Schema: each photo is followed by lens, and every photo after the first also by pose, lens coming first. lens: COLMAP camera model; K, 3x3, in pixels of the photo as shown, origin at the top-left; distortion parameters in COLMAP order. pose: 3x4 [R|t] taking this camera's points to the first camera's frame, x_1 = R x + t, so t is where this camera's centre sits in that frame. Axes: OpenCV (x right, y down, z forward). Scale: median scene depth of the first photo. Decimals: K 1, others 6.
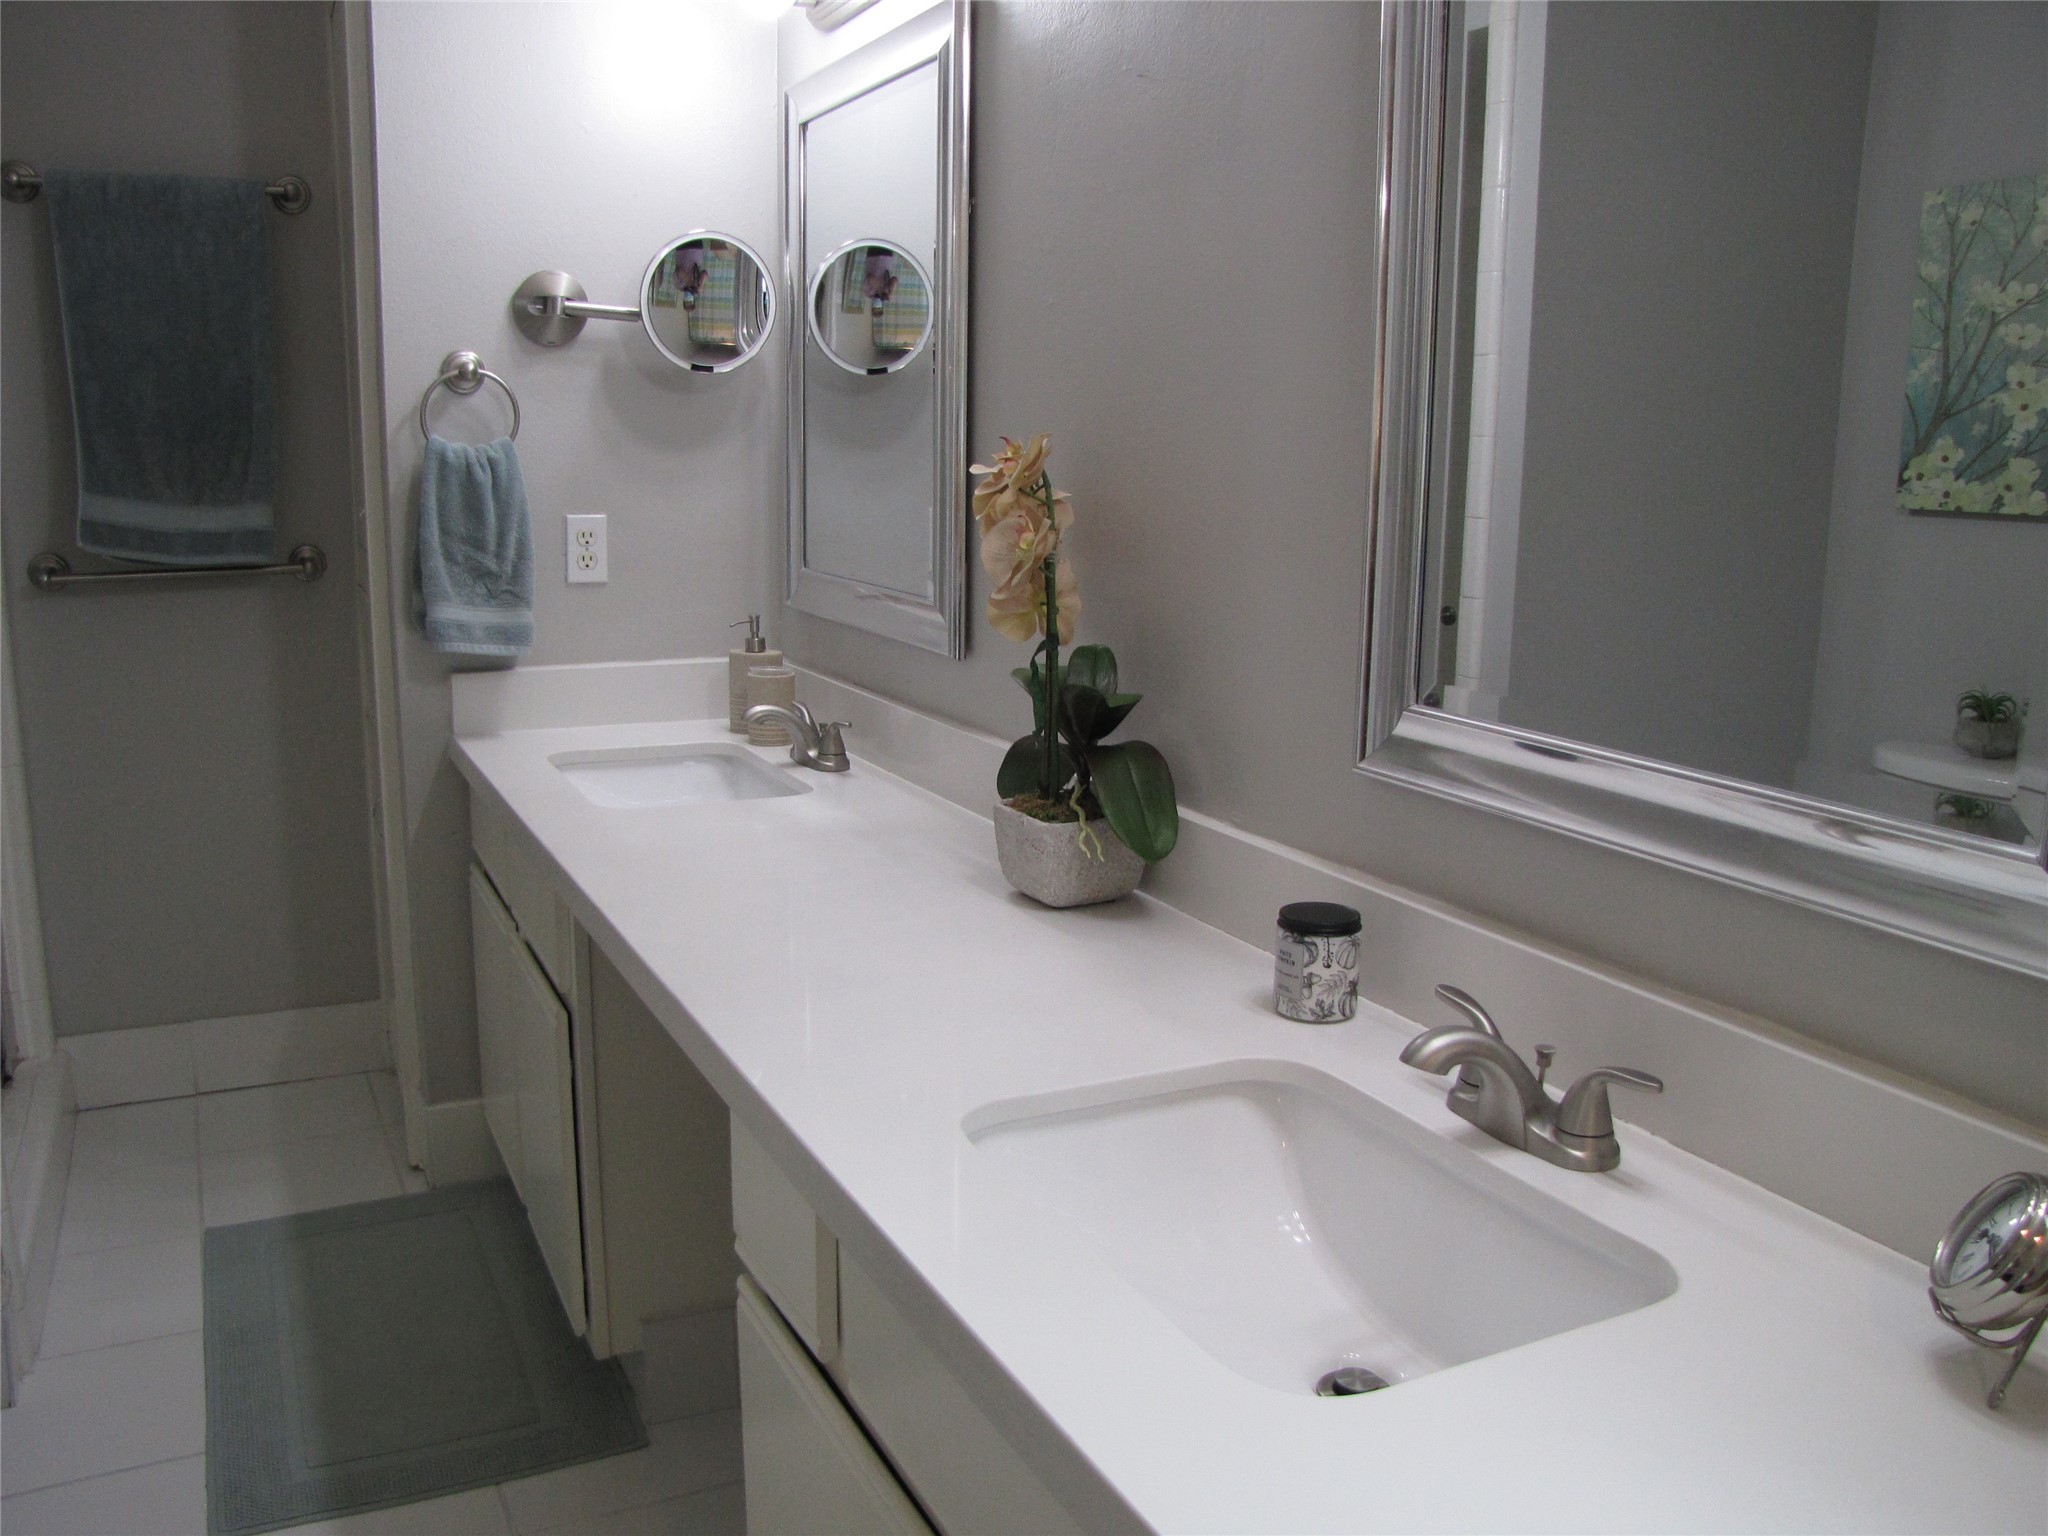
lens RADIAL K [[1724.3, 0, 1003.3], [0, 1724.3, 765.4], [0, 0, 1]] dist [-0.156694, 0.119724]
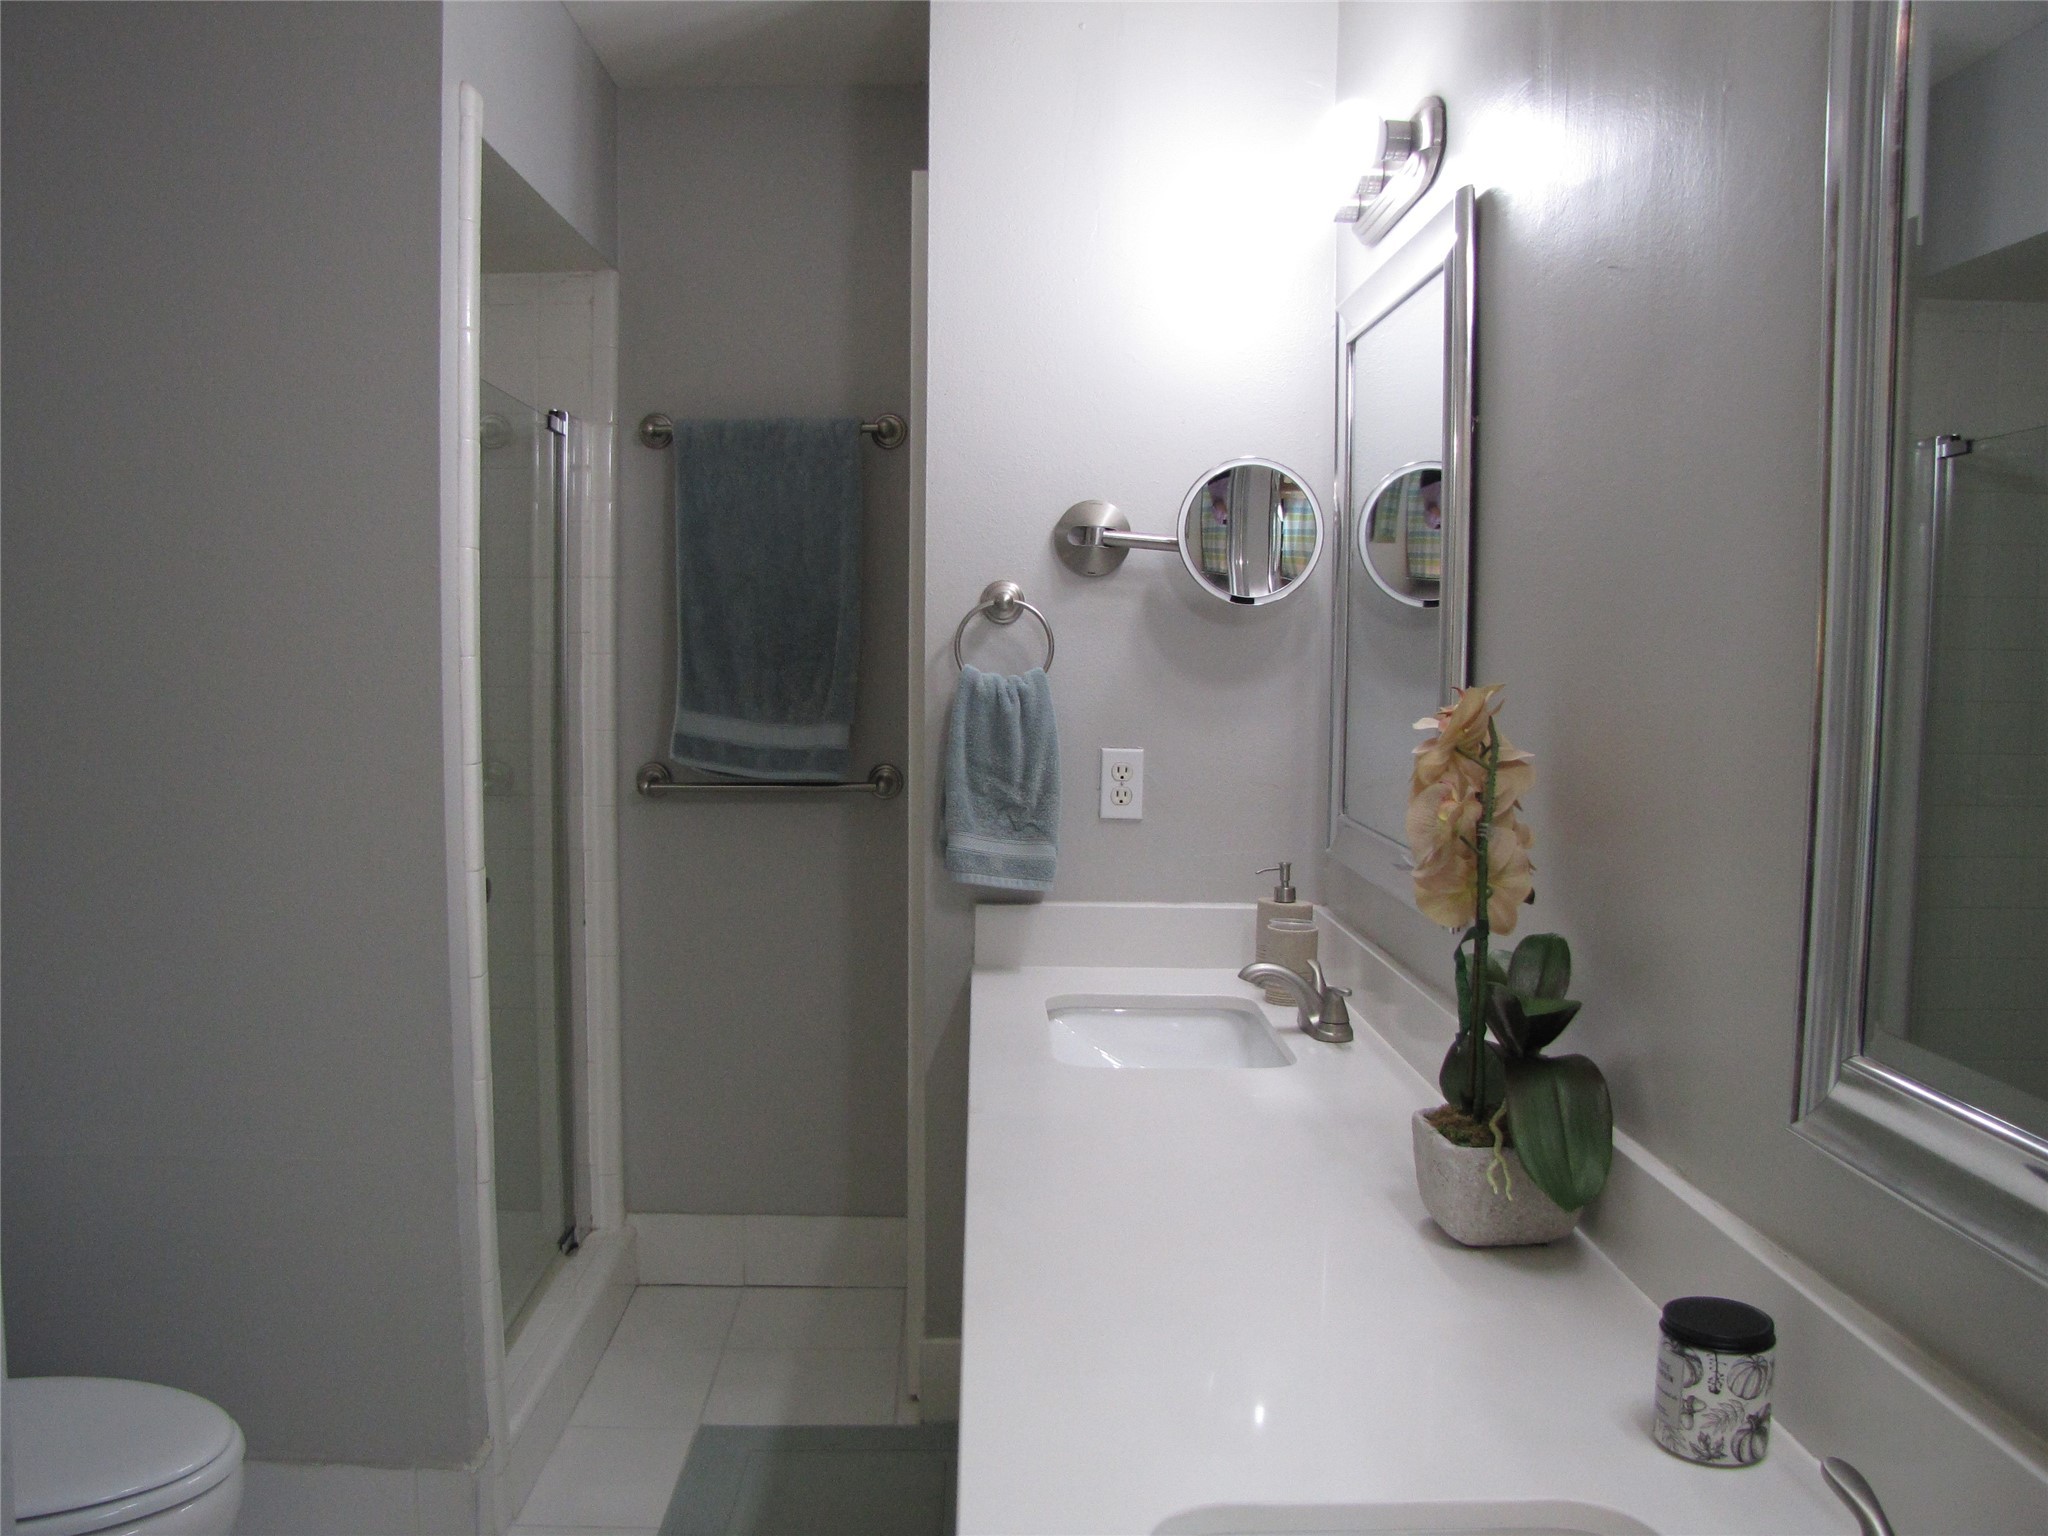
lens RADIAL K [[1724.3, 0, 1019.8], [0, 1724.3, 764.9], [0, 0, 1]] dist [-0.156694, 0.119724]
pose [[0.903555, 0.031546, -0.427308, 0.126854], [-0.083378, 0.991167, -0.103132, -0.033405], [0.420280, 0.128813, 0.898205, 0.100355]]
